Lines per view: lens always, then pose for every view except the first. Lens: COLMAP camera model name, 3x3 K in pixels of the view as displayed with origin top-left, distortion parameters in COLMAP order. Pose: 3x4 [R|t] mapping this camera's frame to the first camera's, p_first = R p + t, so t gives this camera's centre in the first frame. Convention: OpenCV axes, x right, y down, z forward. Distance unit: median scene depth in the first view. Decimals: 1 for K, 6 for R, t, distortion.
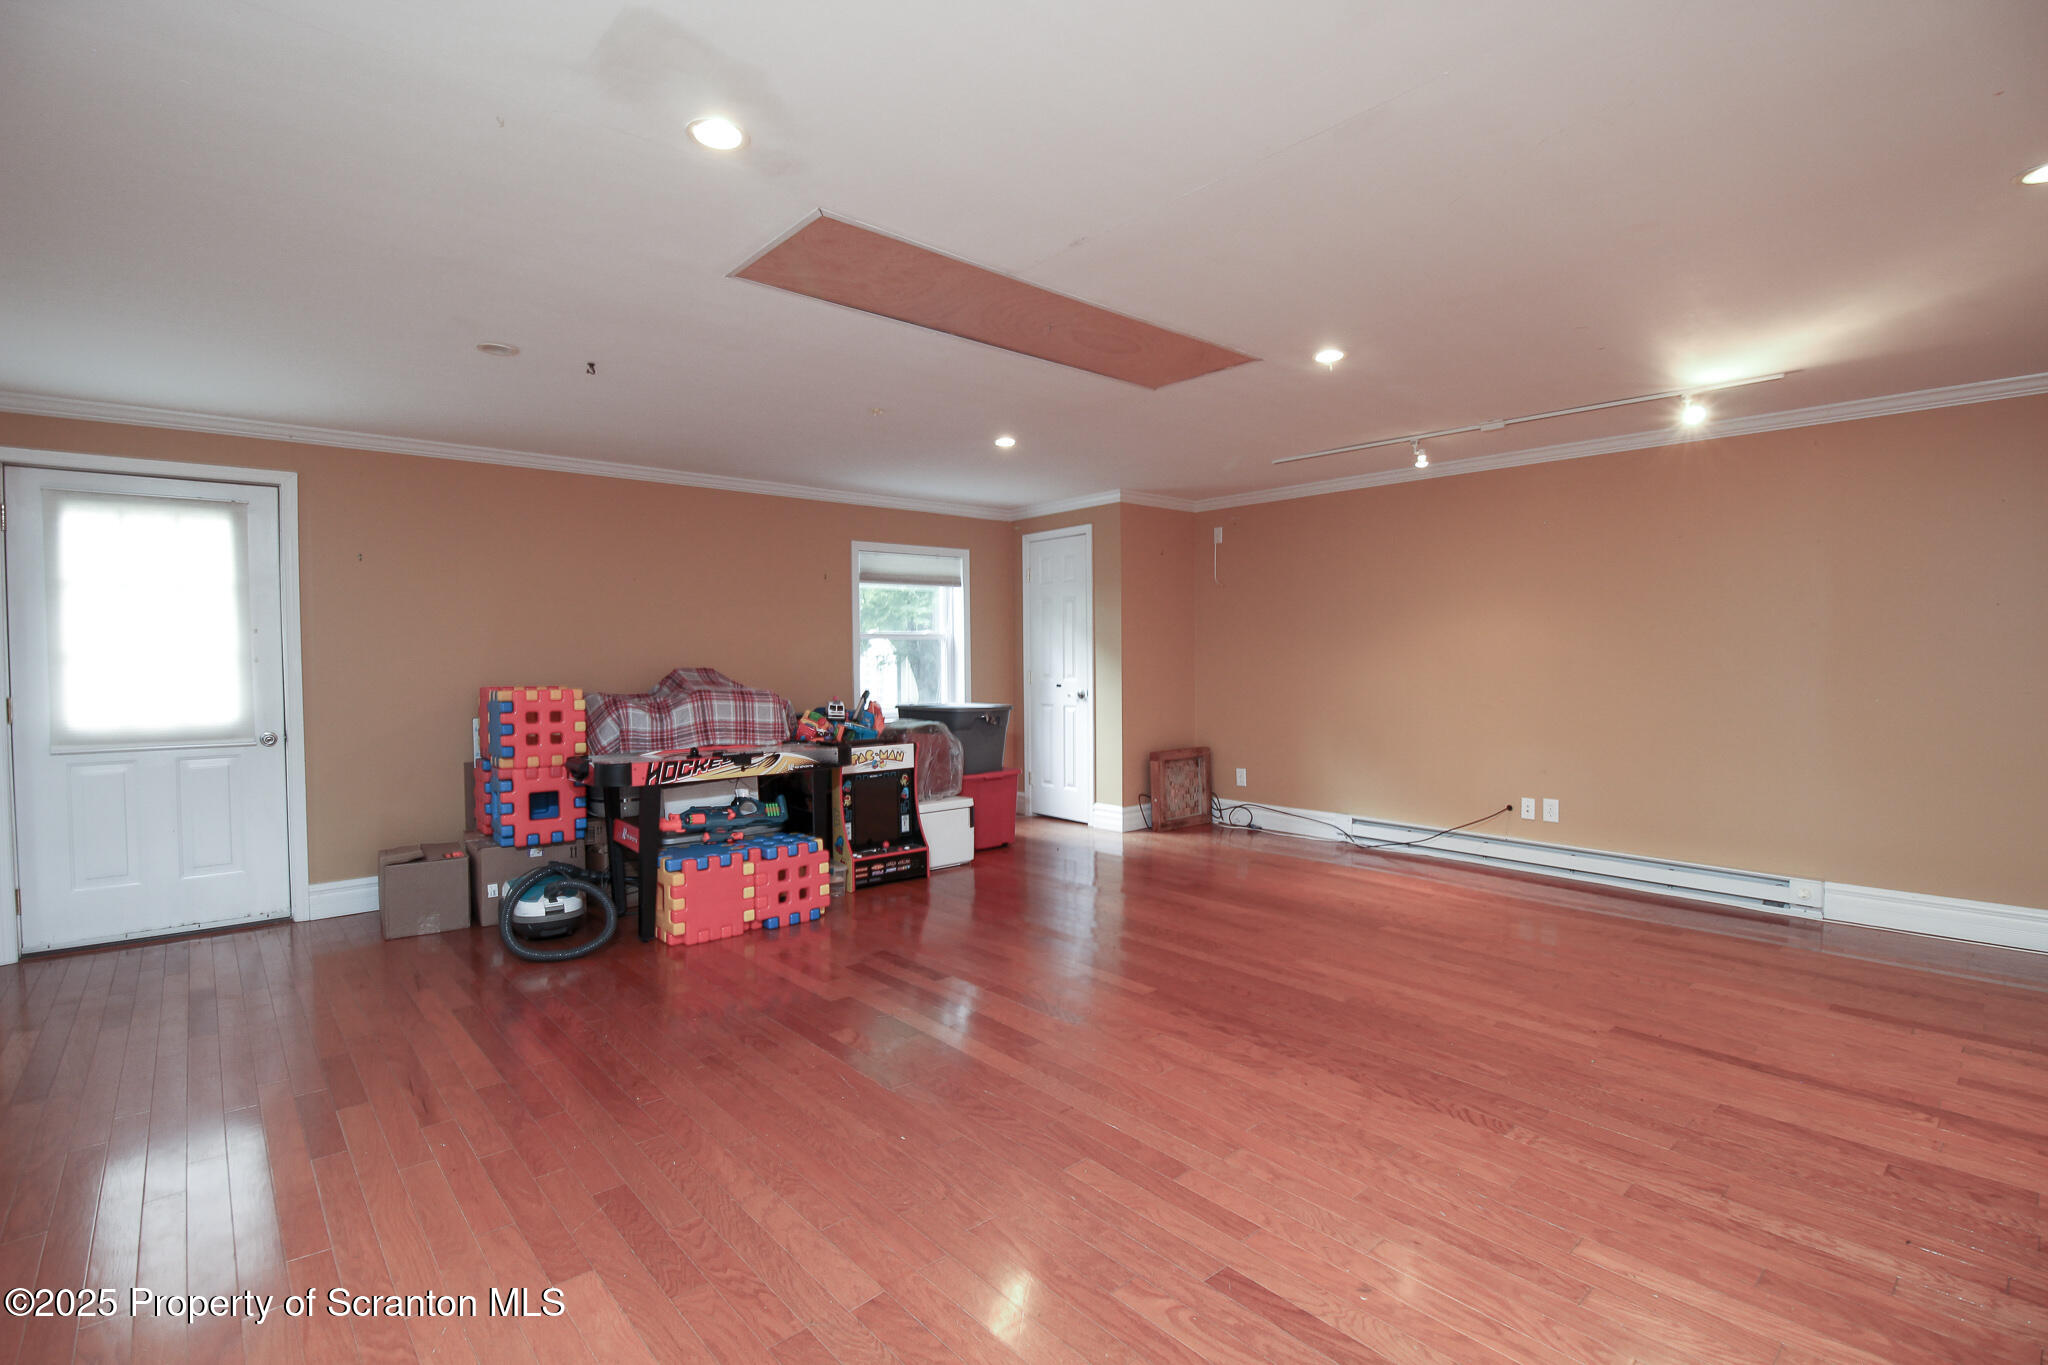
lens RADIAL K [[957.2, 0, 1033.8], [0, 957.2, 682.1], [0, 0, 1]] dist [-0.001621, -0.011572]
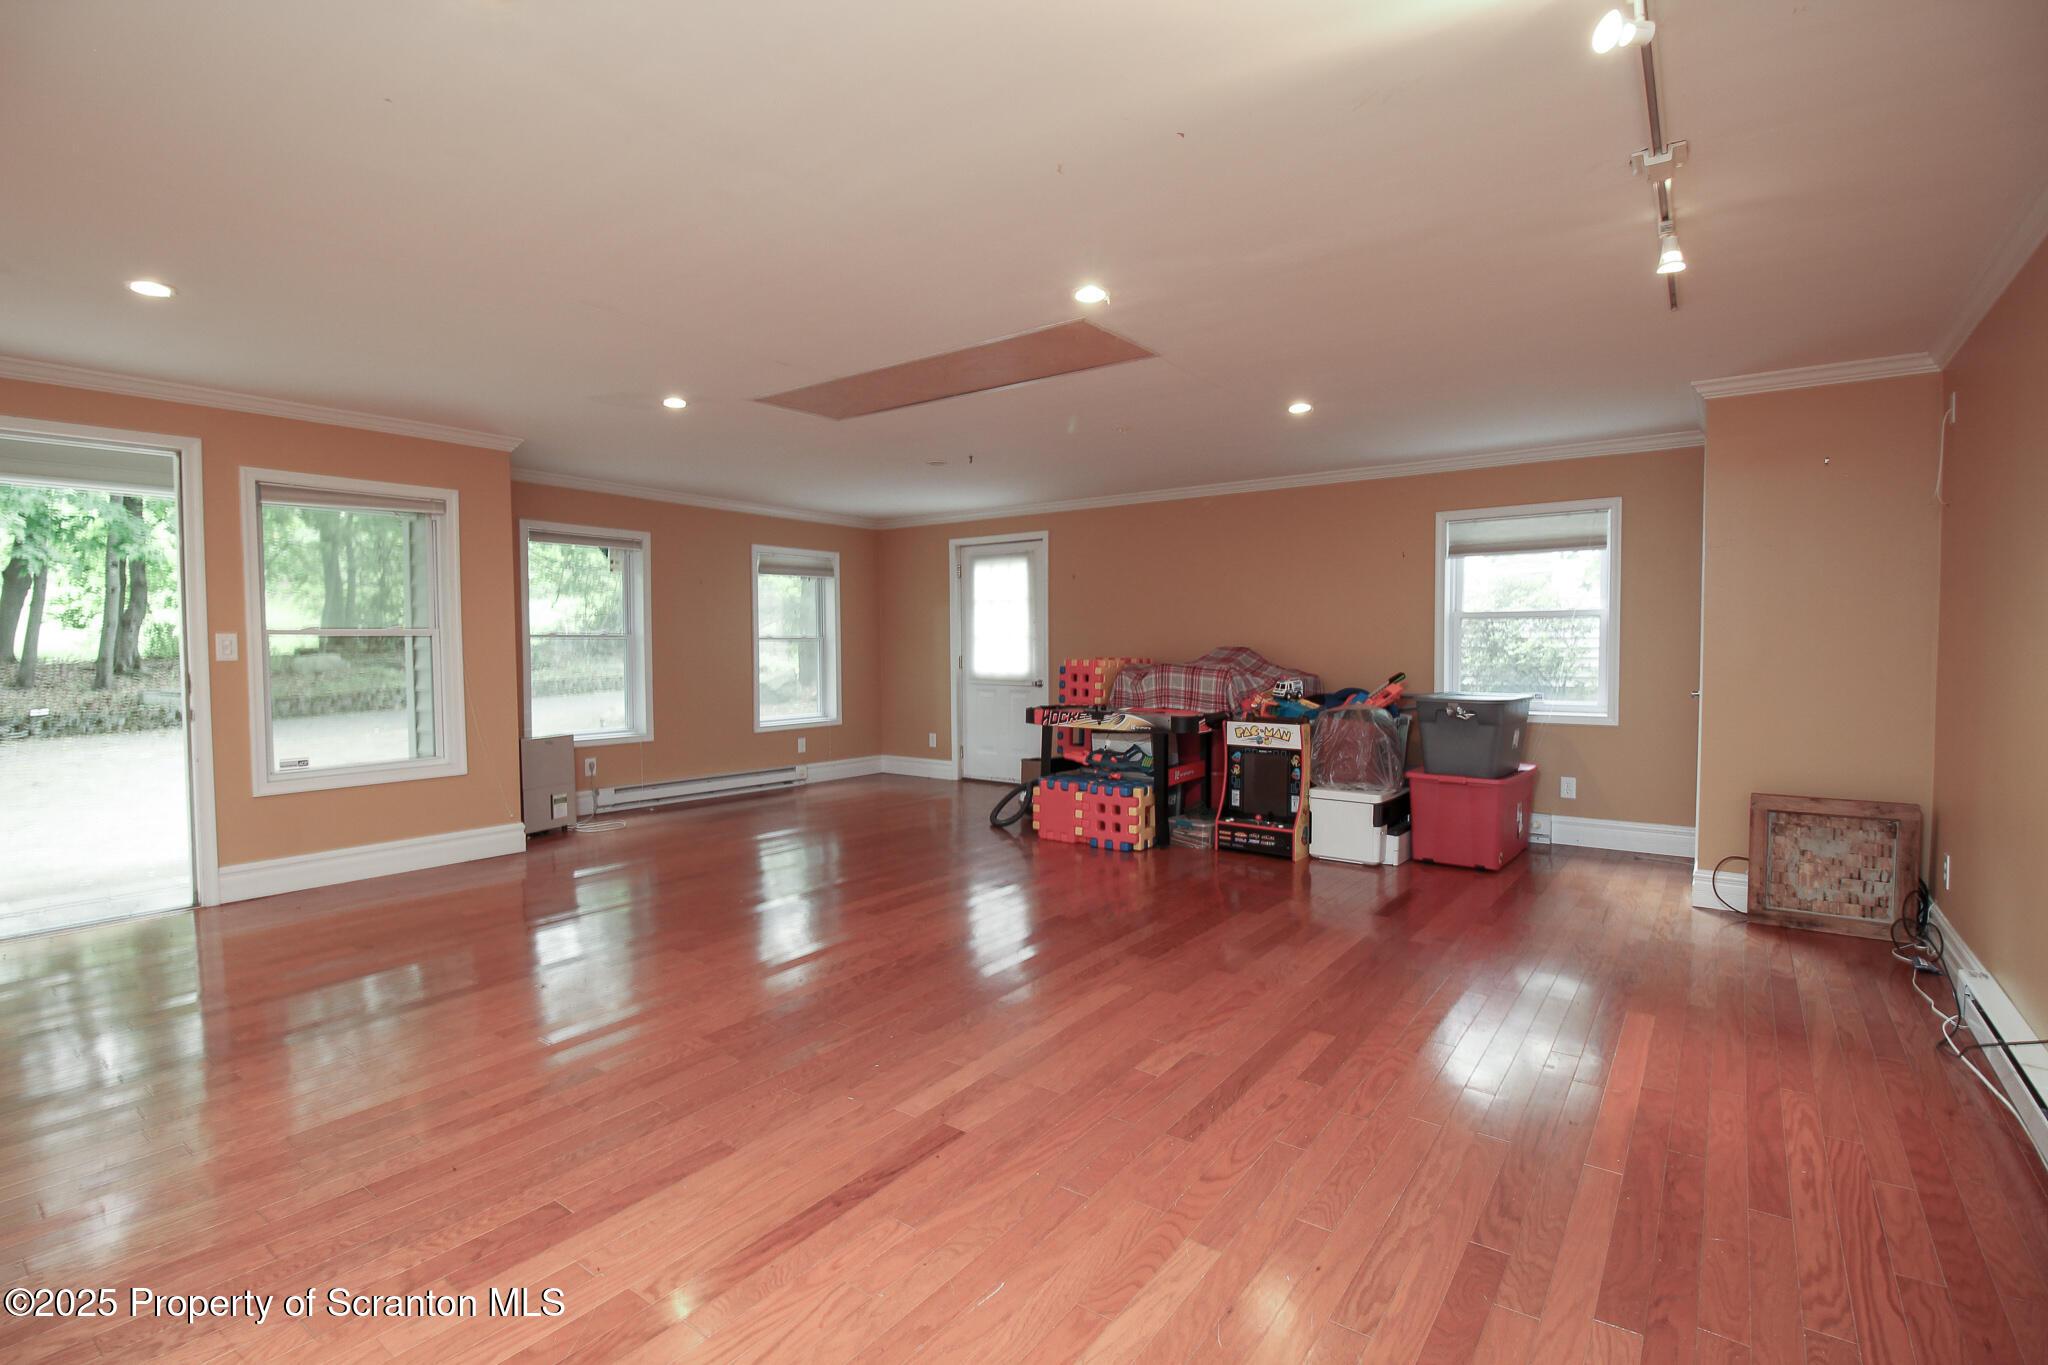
lens RADIAL K [[957.2, 0, 1033.8], [0, 957.2, 682.1], [0, 0, 1]] dist [-0.001621, -0.011572]
pose [[0.207900, 0.046967, -0.977022, 0.937221], [-0.026710, 0.998747, 0.042328, -0.018305], [0.977785, 0.017296, 0.208894, 0.622603]]
